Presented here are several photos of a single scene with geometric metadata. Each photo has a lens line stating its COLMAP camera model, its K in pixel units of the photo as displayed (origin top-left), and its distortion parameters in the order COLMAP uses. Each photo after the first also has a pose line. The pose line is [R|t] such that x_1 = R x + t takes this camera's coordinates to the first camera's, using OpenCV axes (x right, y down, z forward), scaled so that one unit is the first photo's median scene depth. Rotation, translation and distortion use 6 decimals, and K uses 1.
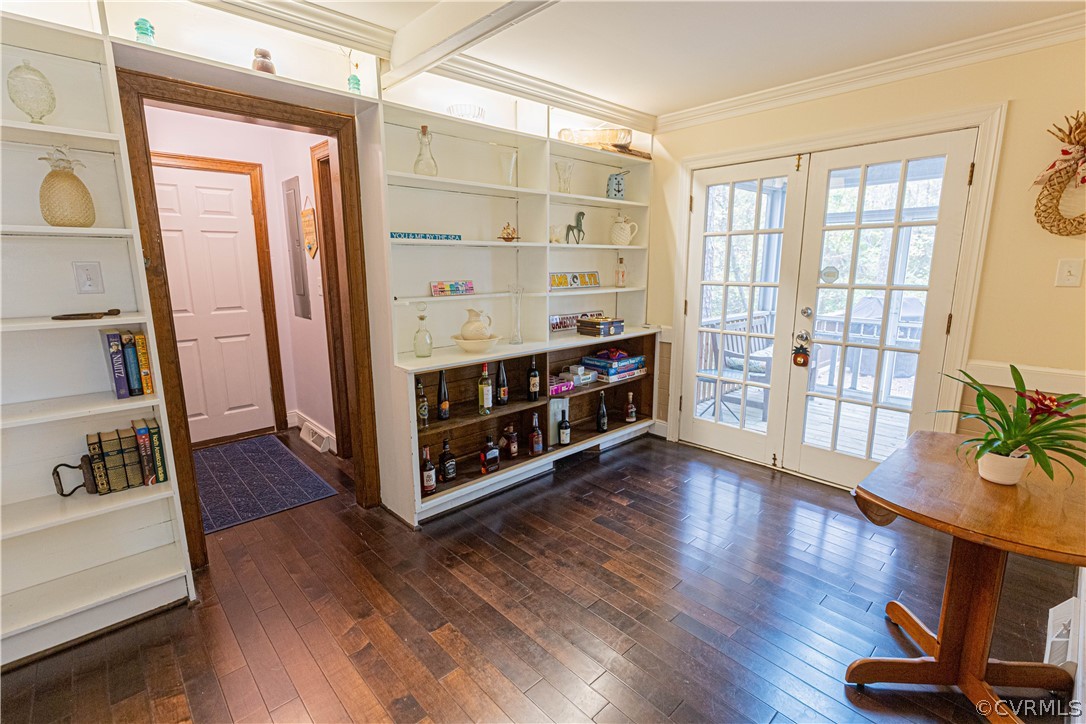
lens RADIAL K [[490.8, 0, 548.3], [0, 490.8, 351.1], [0, 0, 1]] dist [0.001525, 0.000017]
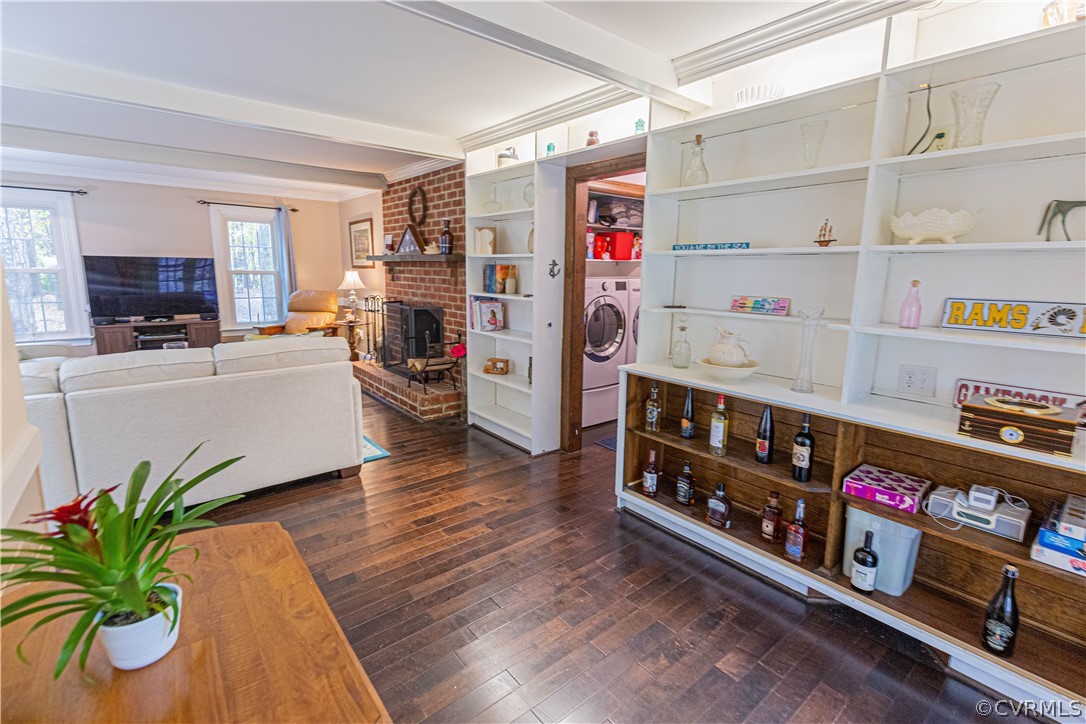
lens RADIAL K [[501.7, 0, 541.4], [0, 501.7, 351.5], [0, 0, 1]] dist [-0.001983, -0.000414]
pose [[-0.075995, 0.160591, -0.984091, 0.696517], [-0.192897, 0.965933, 0.172524, -0.129212], [0.978272, 0.202939, -0.042429, 0.694347]]
